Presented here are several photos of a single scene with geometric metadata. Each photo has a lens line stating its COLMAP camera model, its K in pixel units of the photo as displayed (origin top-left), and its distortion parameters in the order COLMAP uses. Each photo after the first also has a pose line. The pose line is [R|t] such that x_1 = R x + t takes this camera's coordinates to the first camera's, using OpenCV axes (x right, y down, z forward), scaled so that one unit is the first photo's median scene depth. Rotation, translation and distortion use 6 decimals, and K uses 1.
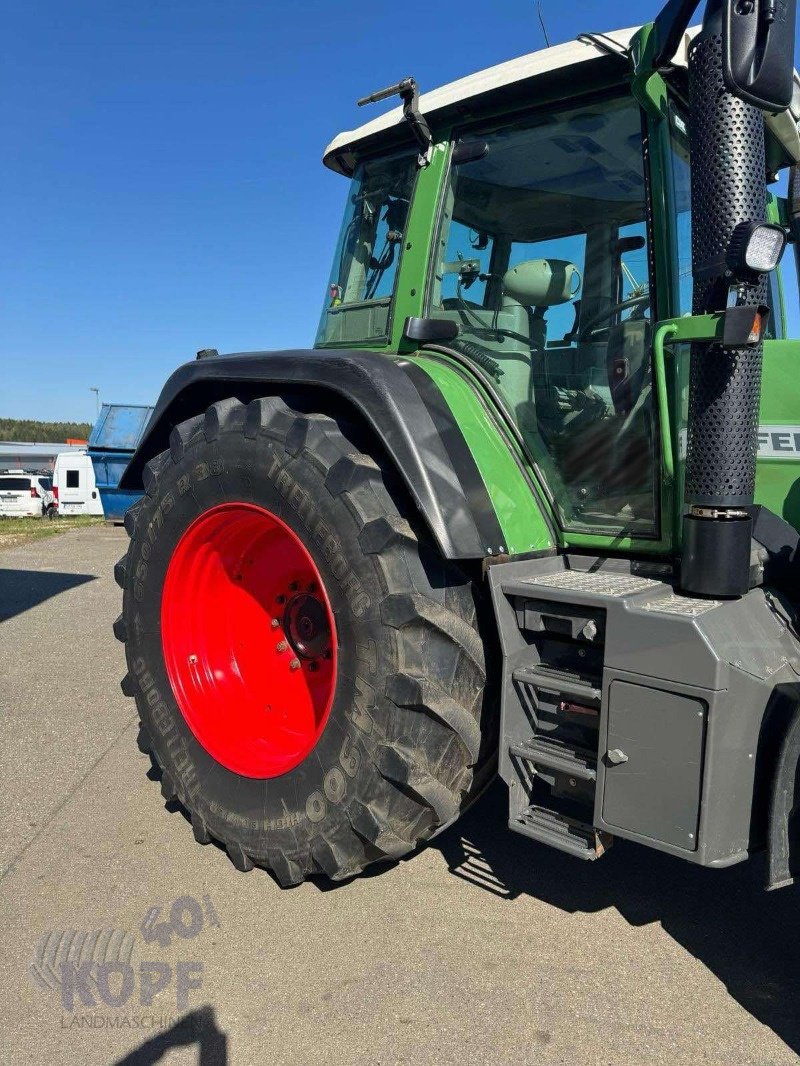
lens RADIAL K [[752.0, 0, 390.4], [0, 752.0, 541.7], [0, 0, 1]] dist [0.063418, -0.080508]
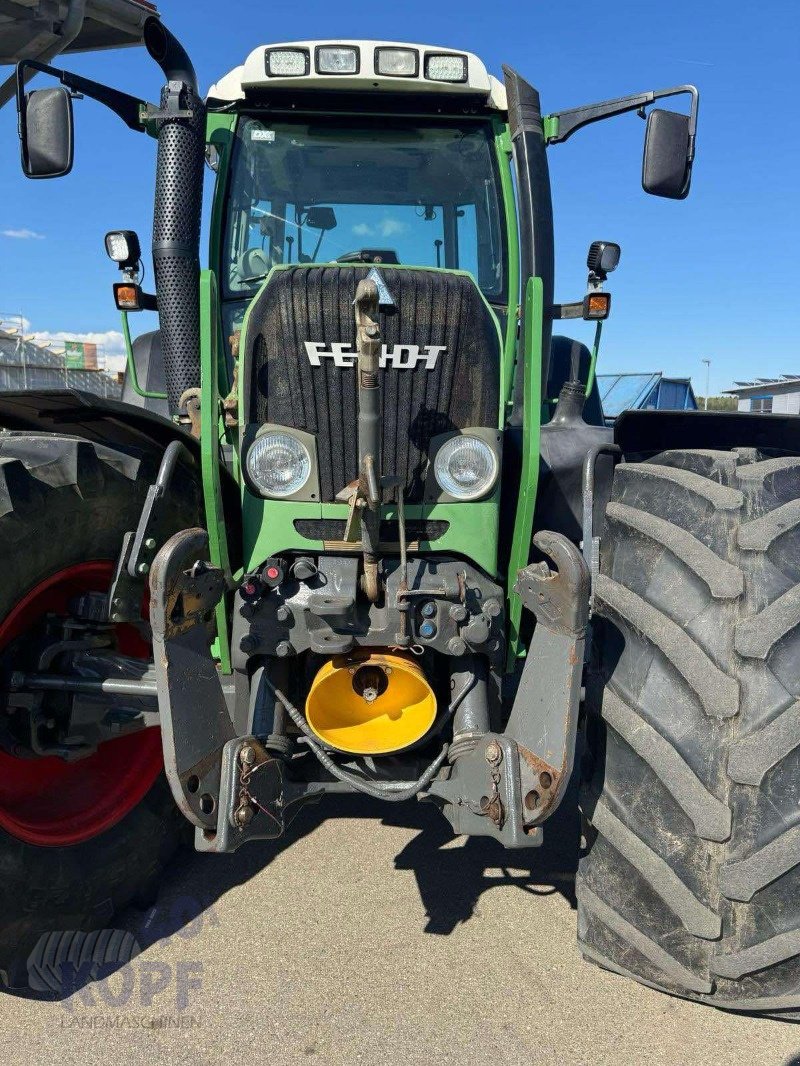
lens RADIAL K [[752.0, 0, 400.8], [0, 752.0, 535.8], [0, 0, 1]] dist [0.063418, -0.080508]
pose [[0.693824, 0.087660, -0.714790, 1.555347], [-0.065919, 0.996128, 0.058177, 0.062793], [0.717121, 0.006754, 0.696916, 0.233239]]
